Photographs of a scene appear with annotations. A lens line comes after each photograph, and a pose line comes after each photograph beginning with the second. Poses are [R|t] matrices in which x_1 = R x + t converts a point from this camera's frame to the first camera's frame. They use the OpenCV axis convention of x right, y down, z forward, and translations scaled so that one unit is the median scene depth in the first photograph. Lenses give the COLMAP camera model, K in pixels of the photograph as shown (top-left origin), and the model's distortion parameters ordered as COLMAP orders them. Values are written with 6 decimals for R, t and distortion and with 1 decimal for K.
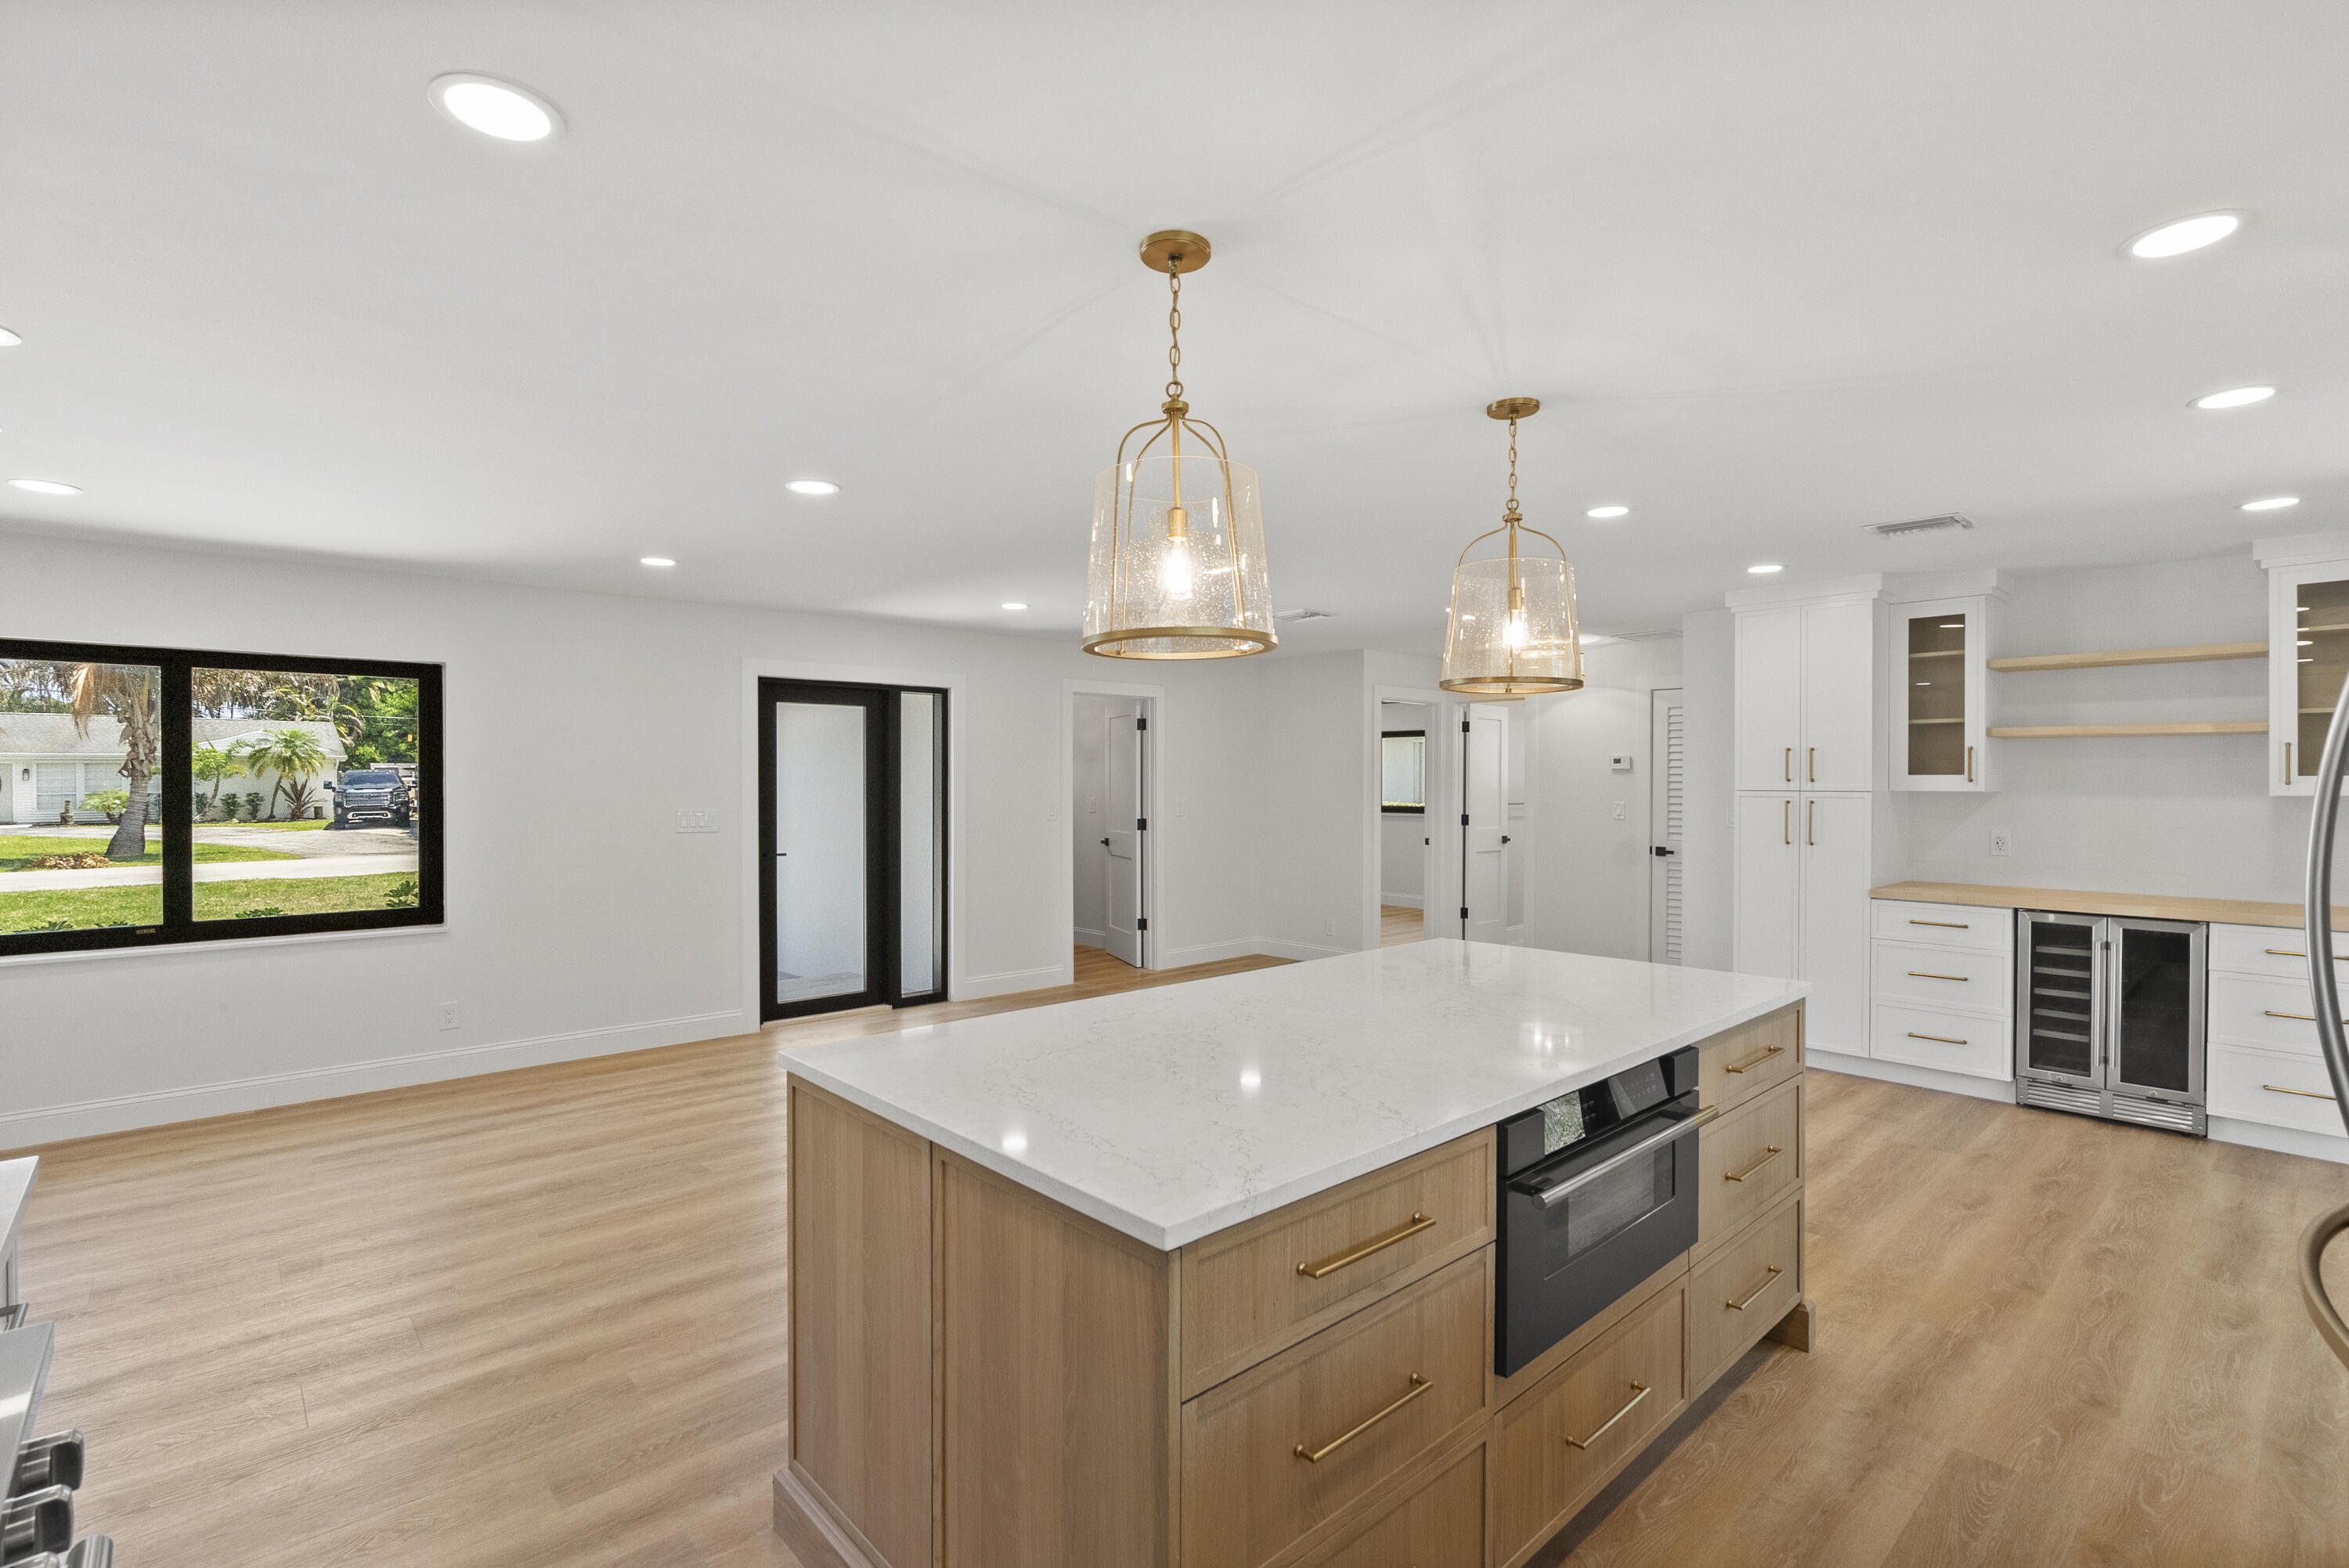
lens RADIAL K [[1072.2, 0, 1174.5], [0, 1072.2, 784.0], [0, 0, 1]] dist [-0.003384, 0.000024]
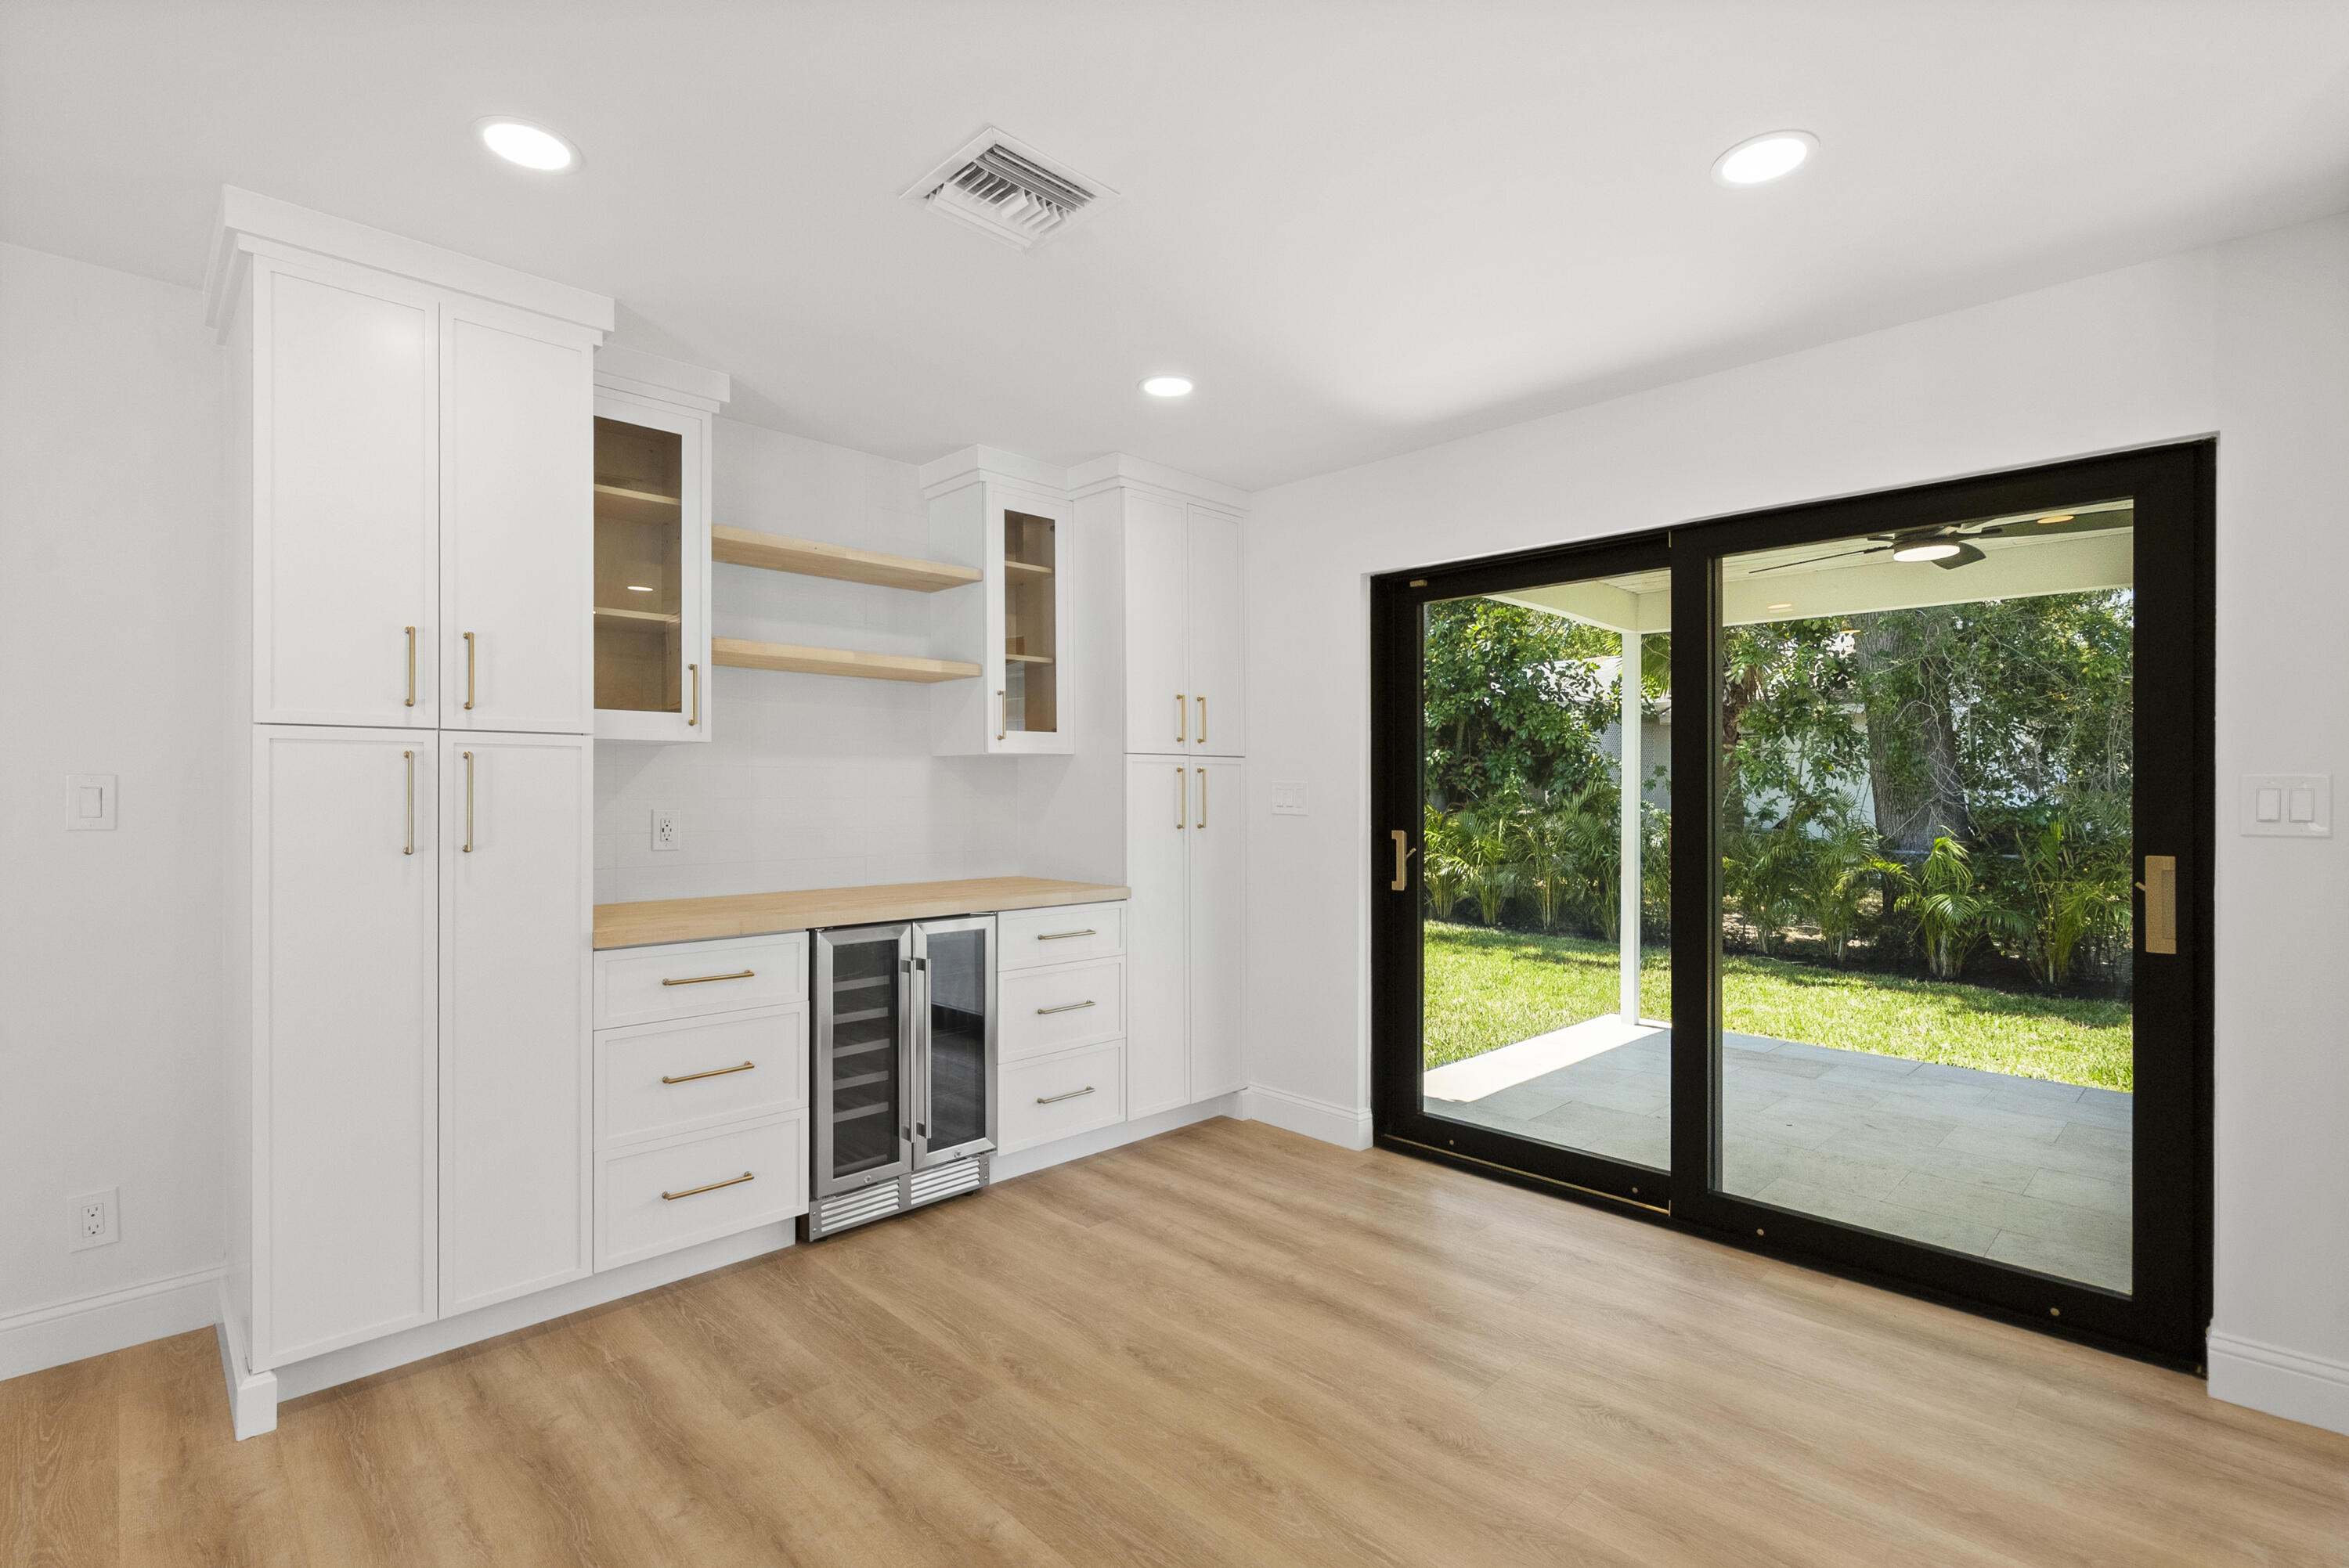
lens RADIAL K [[1079.4, 0, 1165.9], [0, 1079.4, 784.2], [0, 0, 1]] dist [-0.001963, 0.000230]
pose [[-0.031322, 0.001188, 0.999509, 0.161768], [0.002689, 0.999996, -0.001104, 0.035247], [-0.999506, 0.002653, -0.031326, 0.847027]]
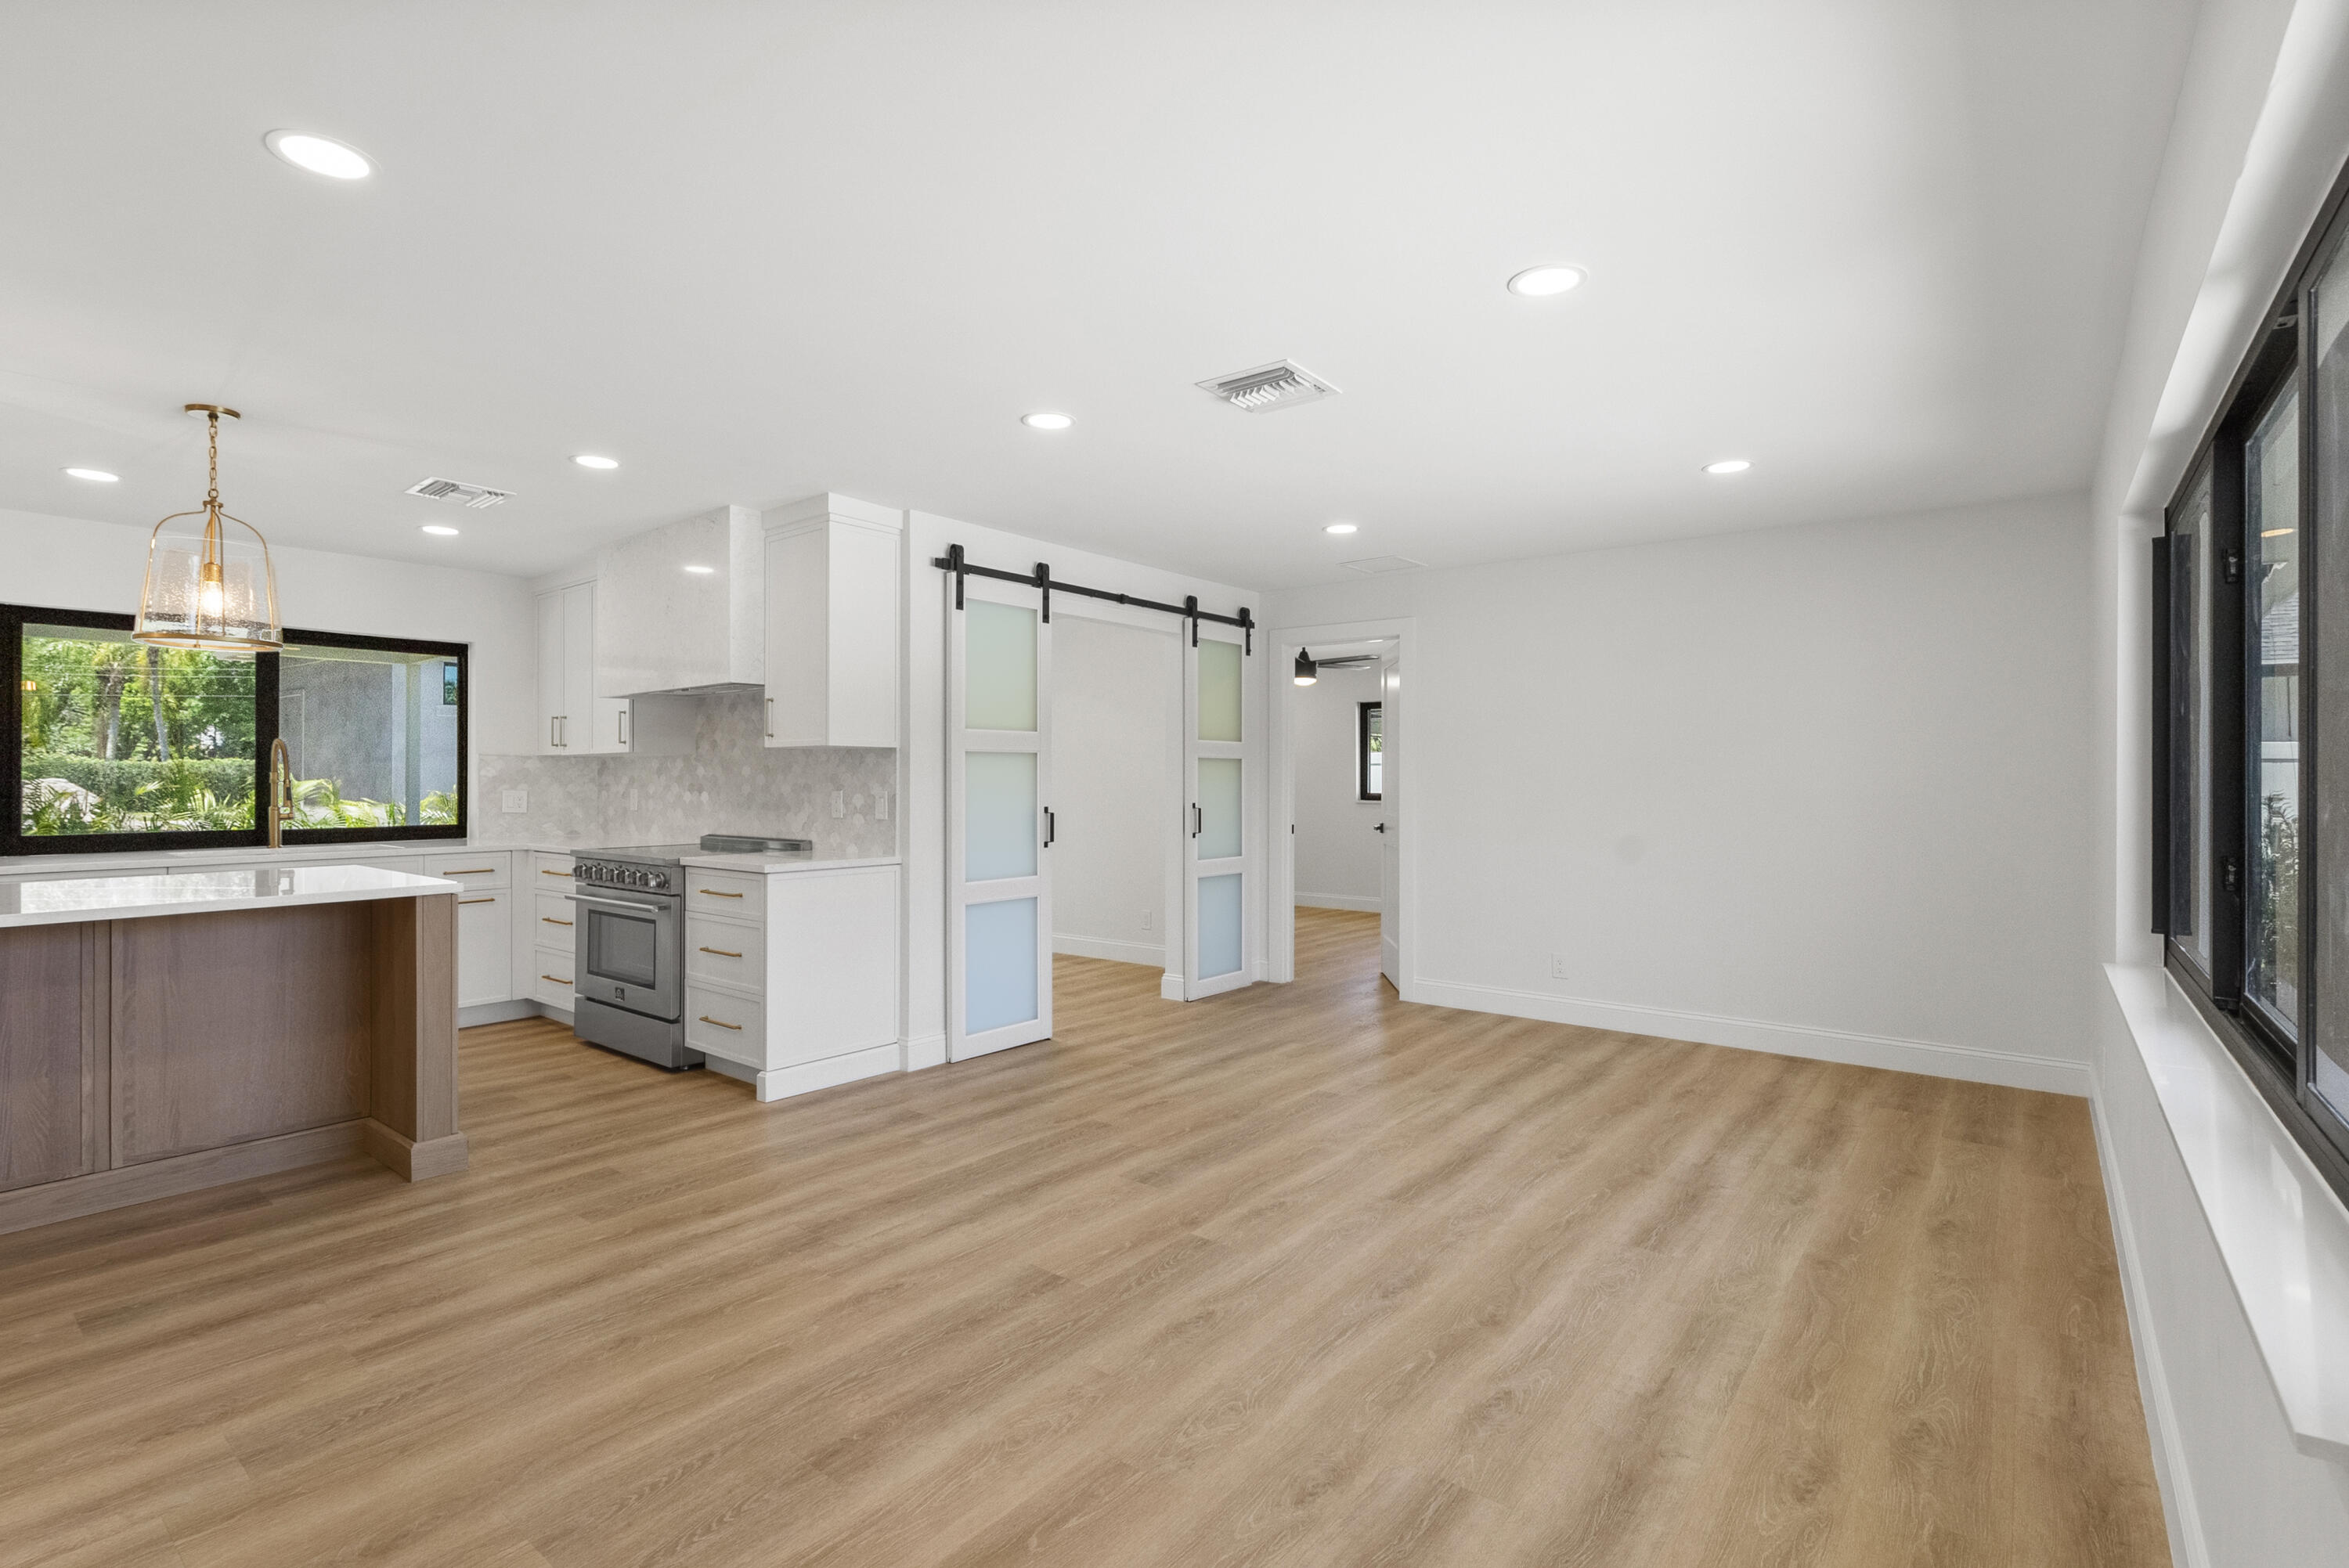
lens RADIAL K [[1088.8, 0, 1173.5], [0, 1088.8, 768.4], [0, 0, 1]] dist [-0.002164, 0.000172]
pose [[-0.987439, -0.000241, -0.157999, -0.538060], [0.000238, 0.999995, -0.003015, 0.032559], [0.157999, -0.003015, -0.987435, 1.285038]]
